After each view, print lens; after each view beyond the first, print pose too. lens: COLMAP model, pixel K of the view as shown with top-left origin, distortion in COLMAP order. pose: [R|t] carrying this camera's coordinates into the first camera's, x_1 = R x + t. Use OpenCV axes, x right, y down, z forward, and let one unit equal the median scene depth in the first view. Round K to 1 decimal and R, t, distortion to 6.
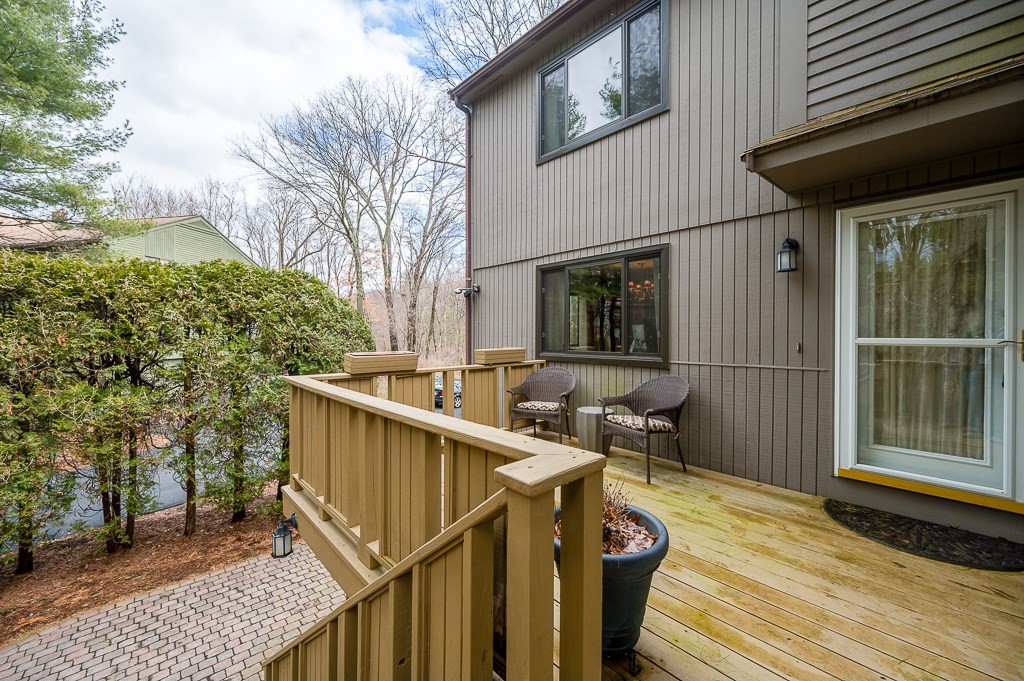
lens RADIAL K [[413.1, 0, 512.0], [0, 413.1, 340.5], [0, 0, 1]] dist [-0.000575, -0.000067]
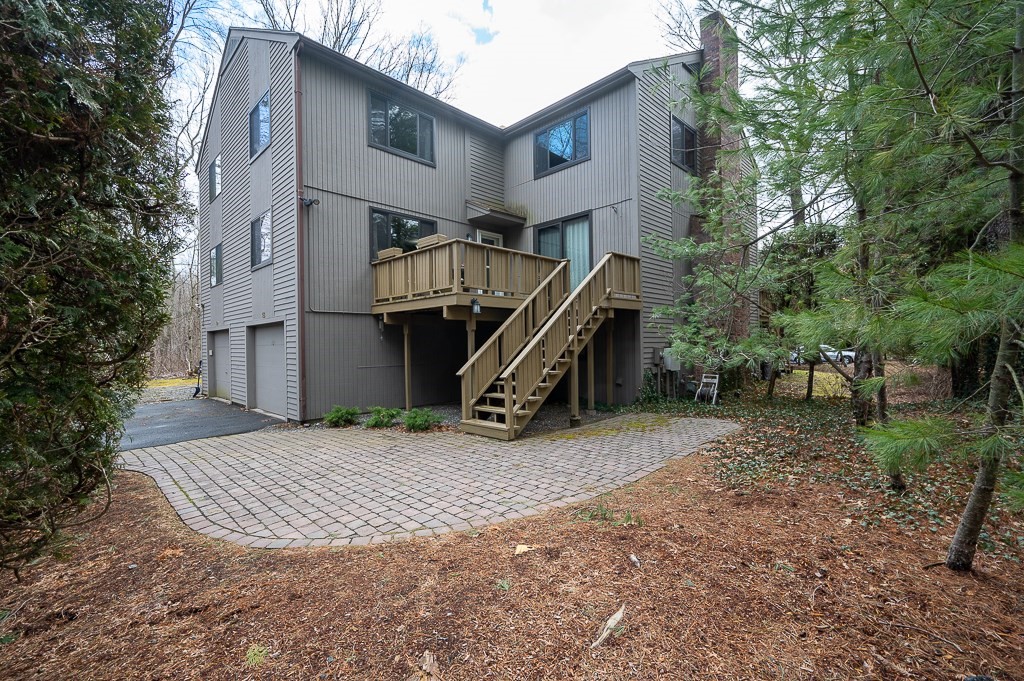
lens RADIAL K [[442.6, 0, 512.0], [0, 442.6, 340.5], [0, 0, 1]] dist [0.000427, 0.000097]
pose [[-0.047803, 0.001974, 0.998855, -2.171587], [0.019360, 0.999812, -0.001049, 0.465914], [-0.998669, 0.019287, -0.047832, 0.652430]]
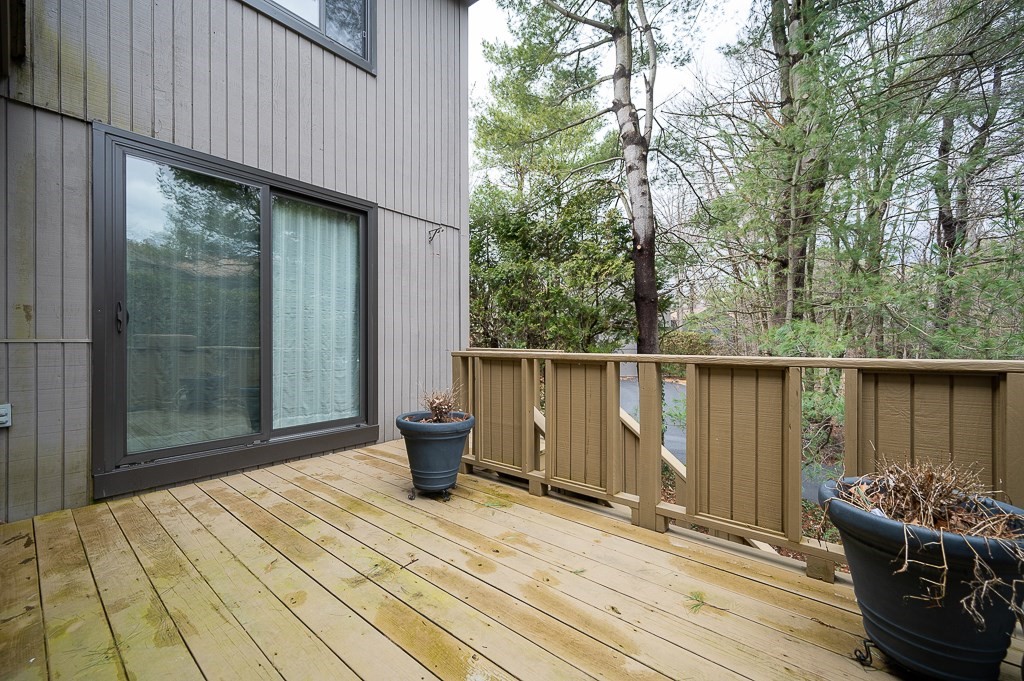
lens RADIAL K [[413.1, 0, 512.0], [0, 413.1, 340.5], [0, 0, 1]] dist [-0.000575, -0.000067]
pose [[-0.989142, -0.015035, -0.146192, 0.056682], [-0.016124, 0.999850, 0.006261, 0.043440], [0.146076, 0.008550, -0.989236, 1.030018]]
